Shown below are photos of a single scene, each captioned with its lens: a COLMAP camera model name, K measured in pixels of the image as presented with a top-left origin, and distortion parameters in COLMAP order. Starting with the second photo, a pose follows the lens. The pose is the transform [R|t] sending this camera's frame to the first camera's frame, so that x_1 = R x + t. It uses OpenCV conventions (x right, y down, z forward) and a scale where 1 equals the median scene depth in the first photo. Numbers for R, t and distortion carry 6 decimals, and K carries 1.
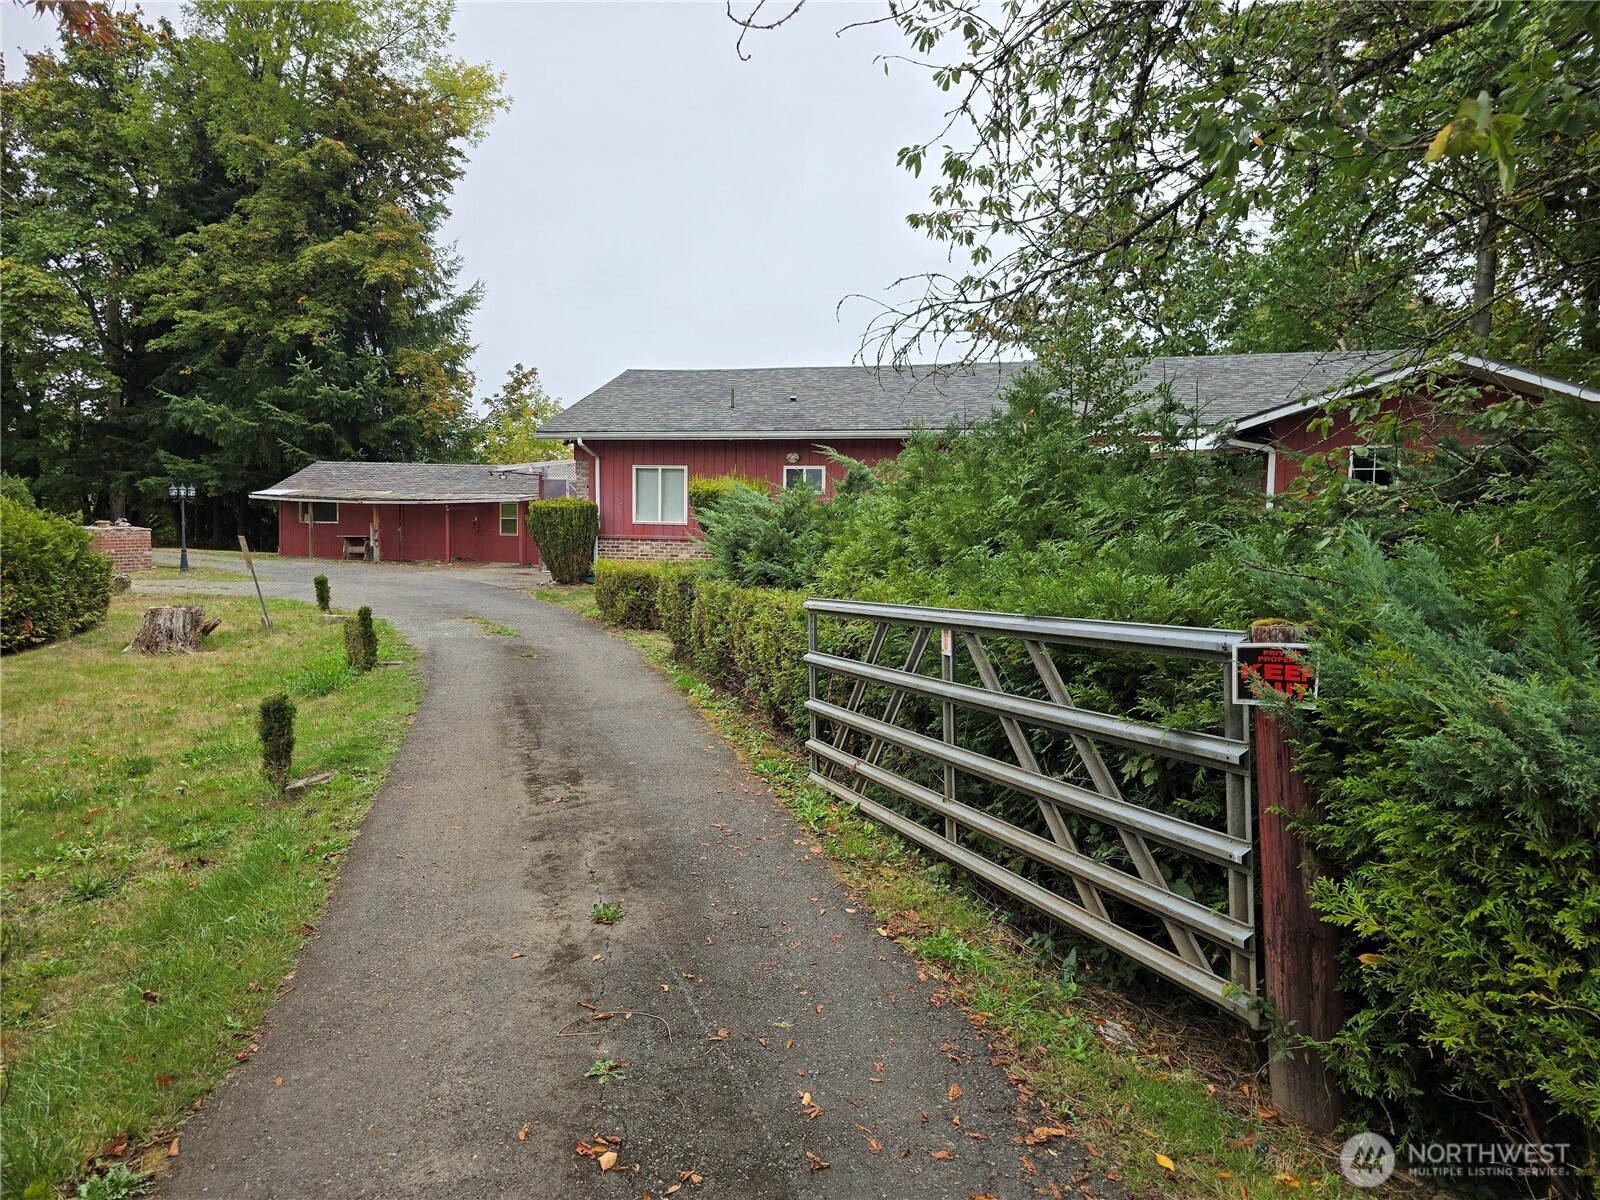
lens RADIAL K [[1068.9, 0, 804.0], [0, 1068.9, 595.7], [0, 0, 1]] dist [0.092458, -0.096586]
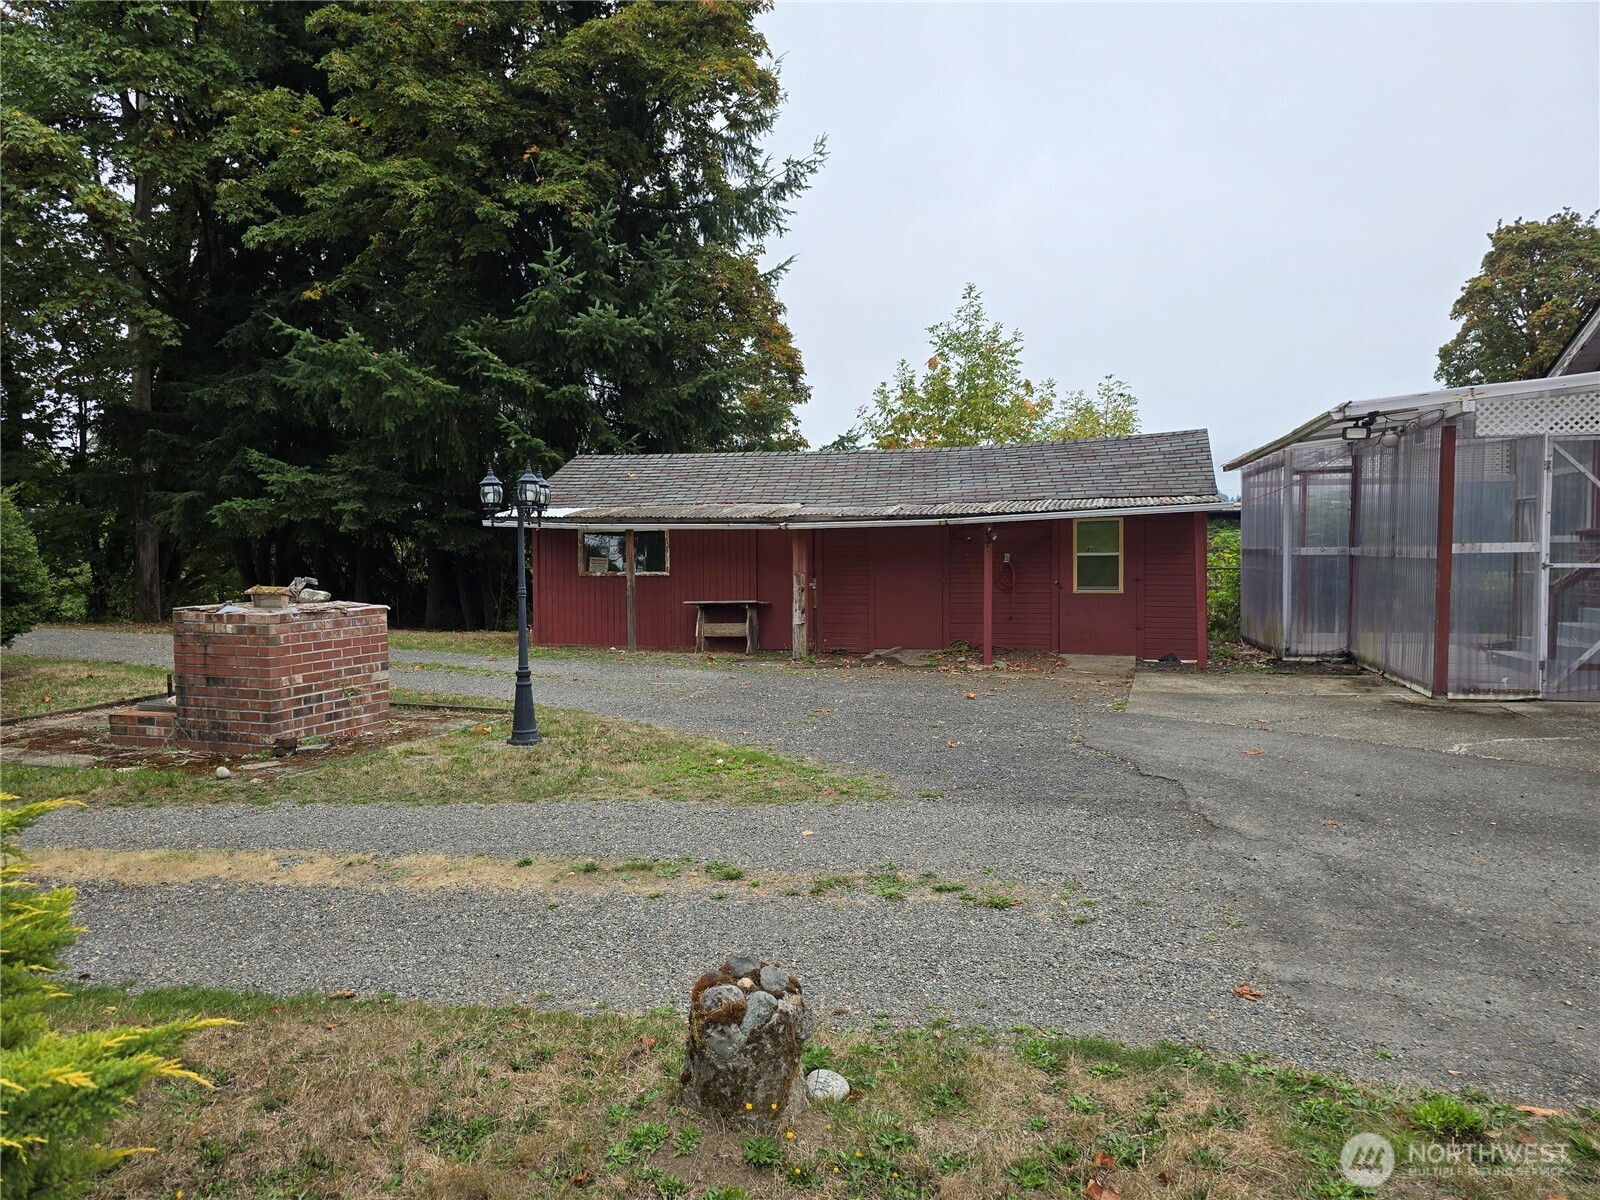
lens RADIAL K [[1068.9, 0, 804.0], [0, 1068.9, 595.7], [0, 0, 1]] dist [0.092458, -0.096586]
pose [[0.999409, -0.028446, 0.019284, -0.348876], [0.029036, 0.999097, -0.031010, -0.036807], [-0.018385, 0.031551, 0.999333, 0.481238]]
